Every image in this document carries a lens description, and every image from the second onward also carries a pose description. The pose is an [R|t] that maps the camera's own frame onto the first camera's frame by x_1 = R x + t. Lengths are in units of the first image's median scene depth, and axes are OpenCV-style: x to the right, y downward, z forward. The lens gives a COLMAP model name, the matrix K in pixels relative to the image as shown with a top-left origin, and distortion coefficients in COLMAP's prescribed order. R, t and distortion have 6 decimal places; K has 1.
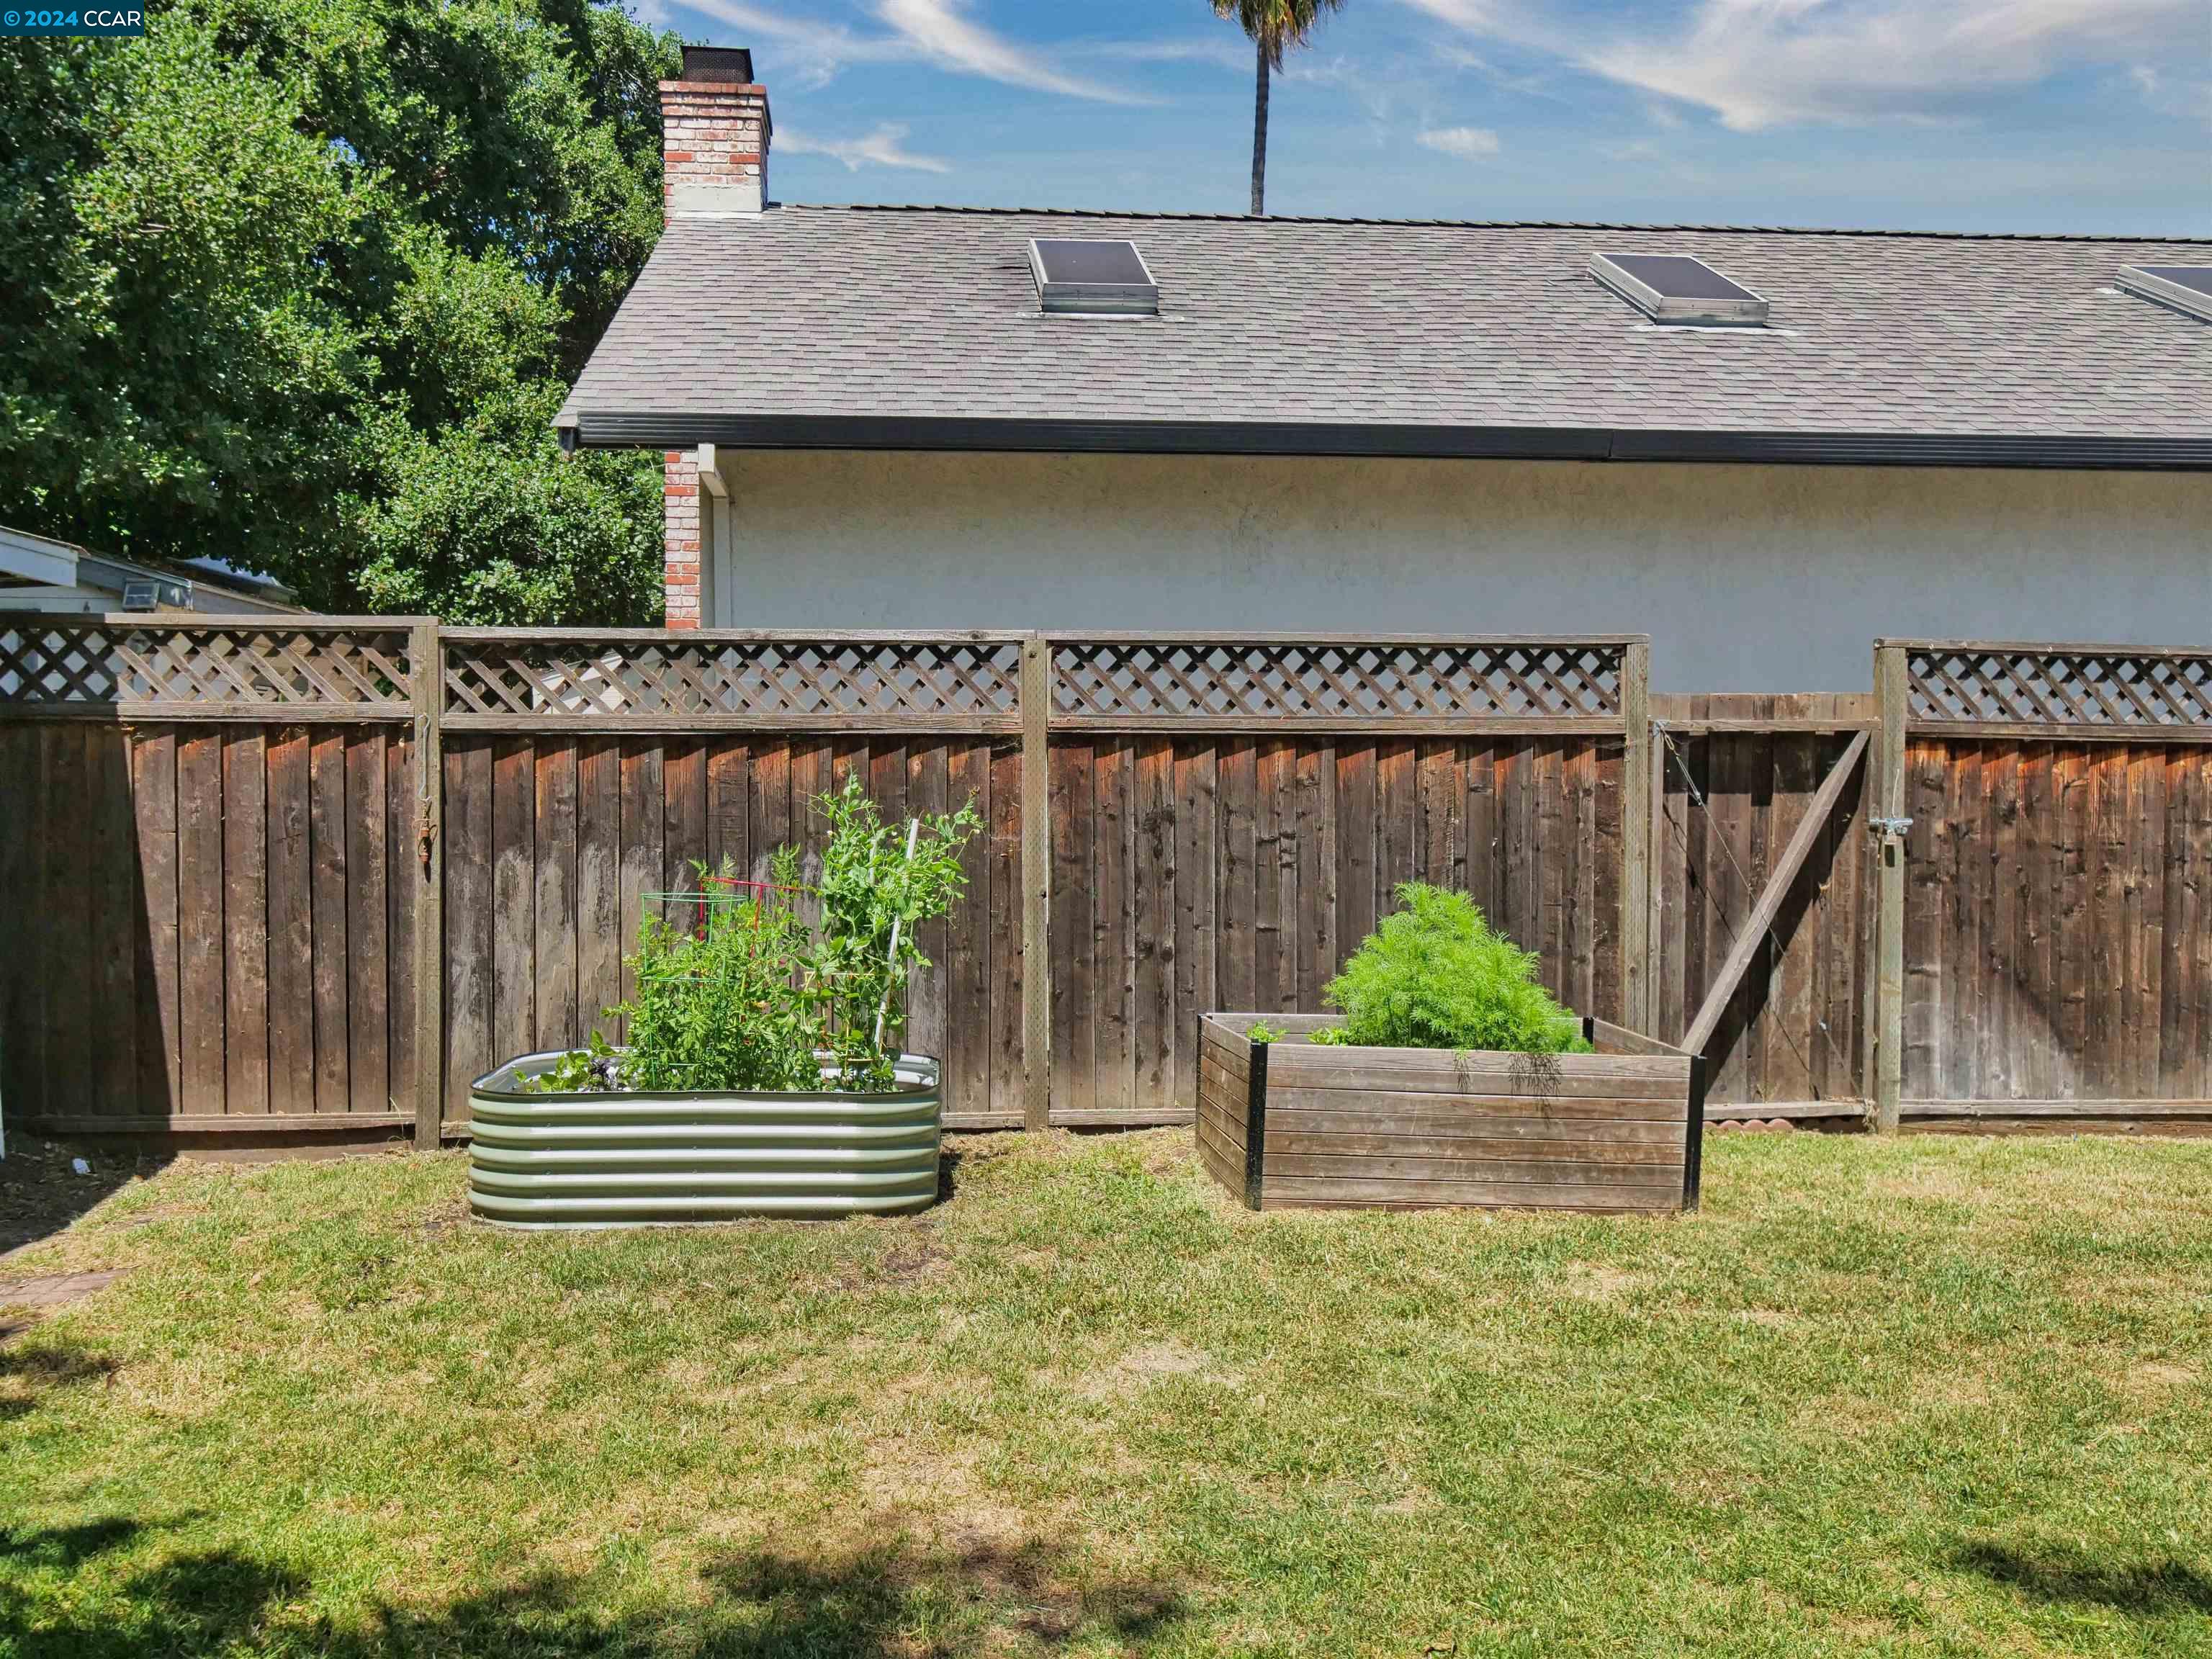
lens RADIAL K [[1803.8, 0, 1077.0], [0, 1803.8, 813.6], [0, 0, 1]] dist [-0.001326, 0.009260]
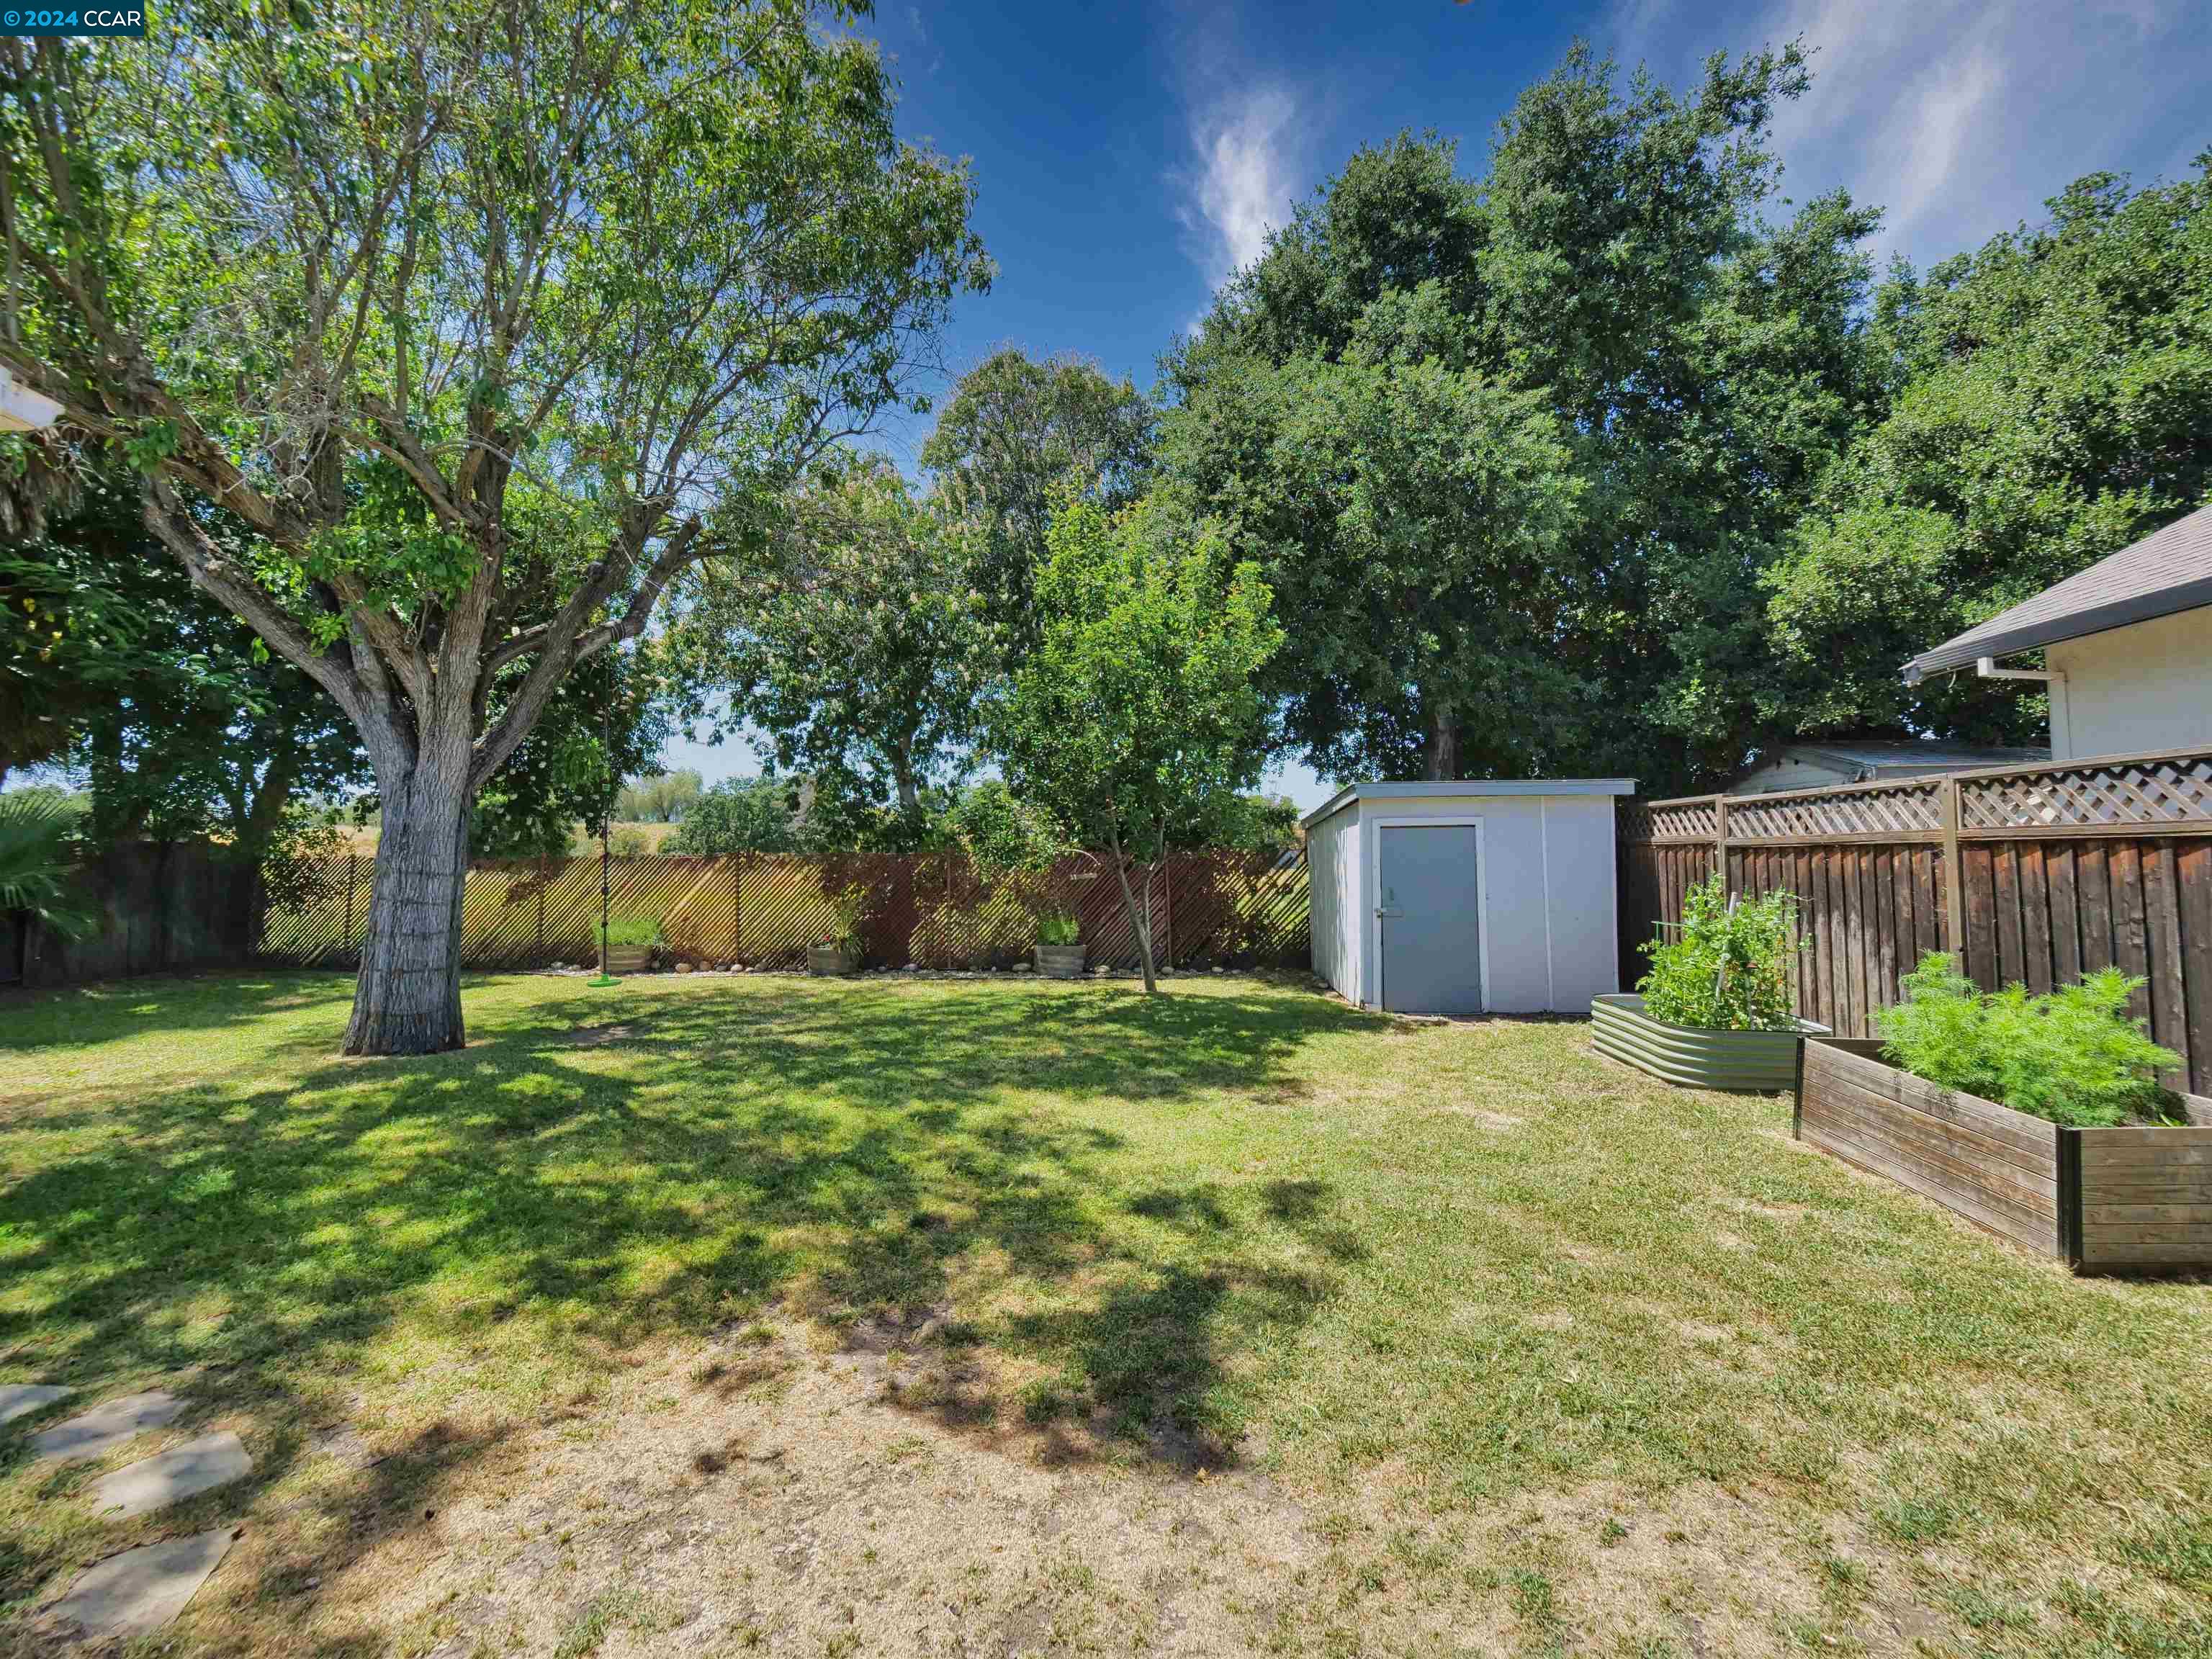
lens RADIAL K [[939.0, 0, 1081.8], [0, 939.0, 826.7], [0, 0, 1]] dist [0.000688, 0.000977]
pose [[-0.163859, -0.034584, -0.985877, 0.888543], [-0.013076, 0.999374, -0.032884, -0.021820], [0.986397, 0.007503, -0.164209, 0.420414]]
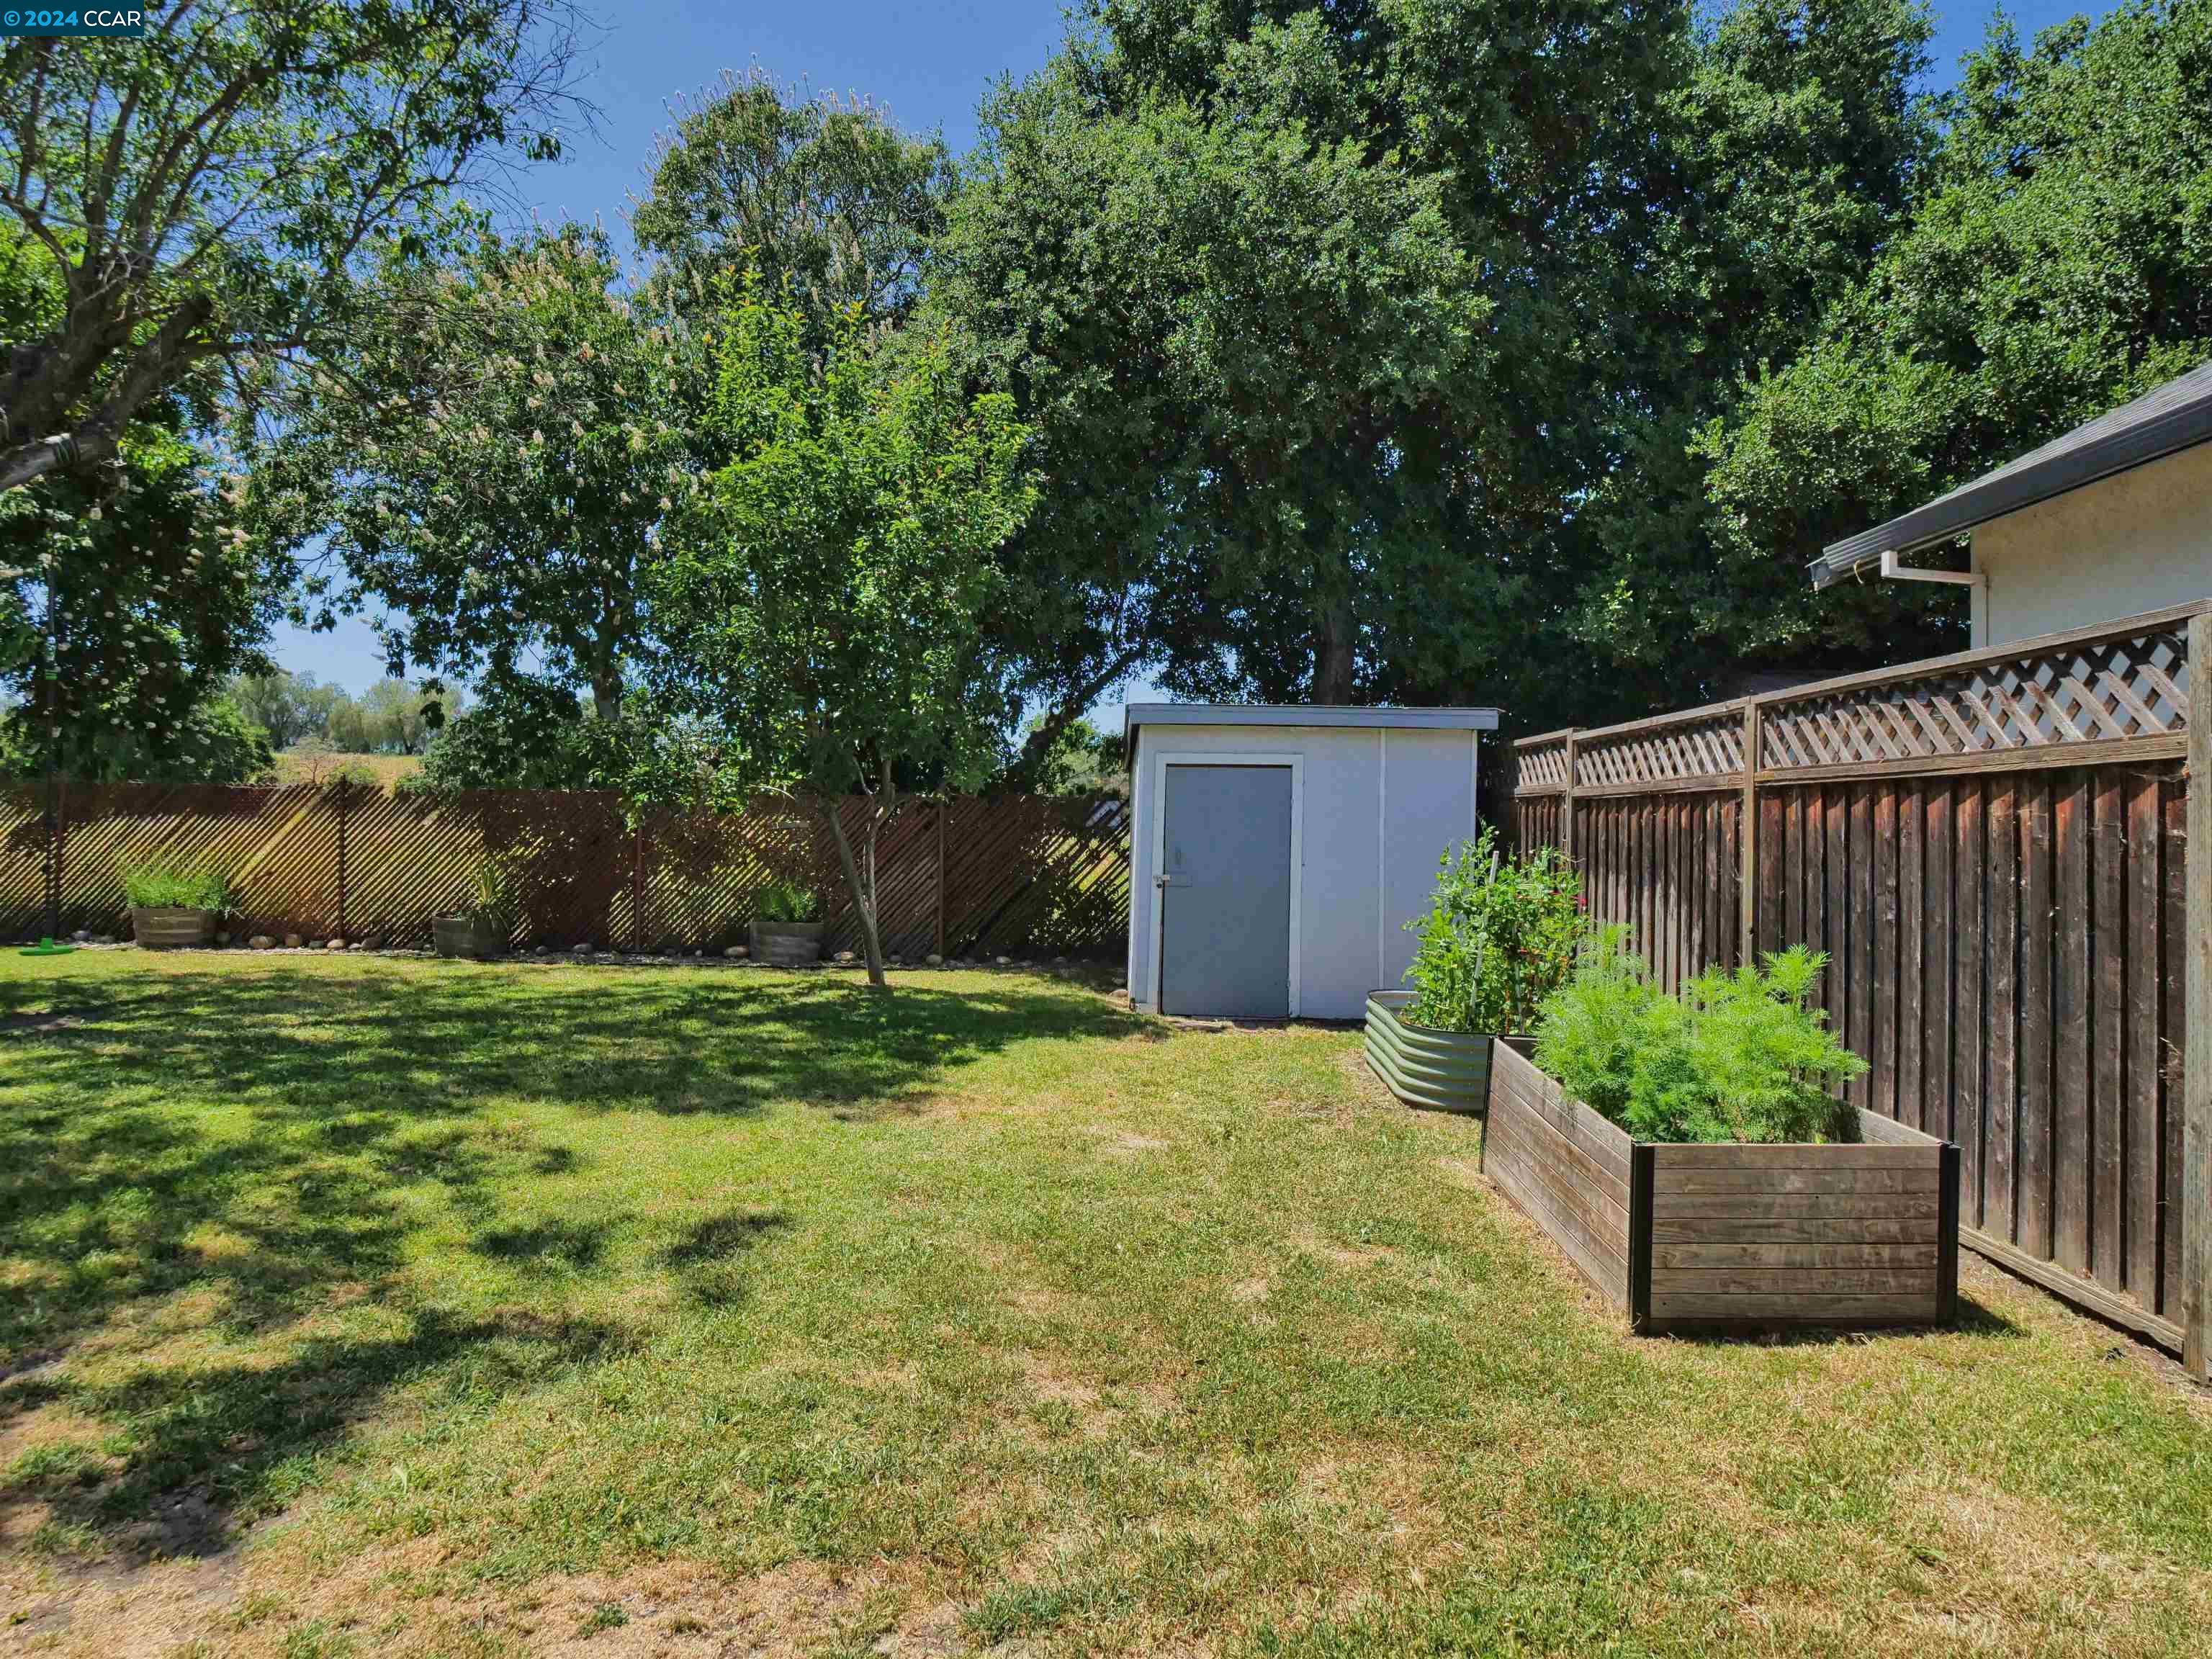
lens RADIAL K [[1290.8, 0, 1067.2], [0, 1290.8, 823.8], [0, 0, 1]] dist [0.021159, -0.010803]
pose [[-0.120152, -0.004544, -0.992745, 0.853743], [-0.039349, 0.999226, 0.000188, -0.005202], [0.991975, 0.039086, -0.120238, 0.686945]]
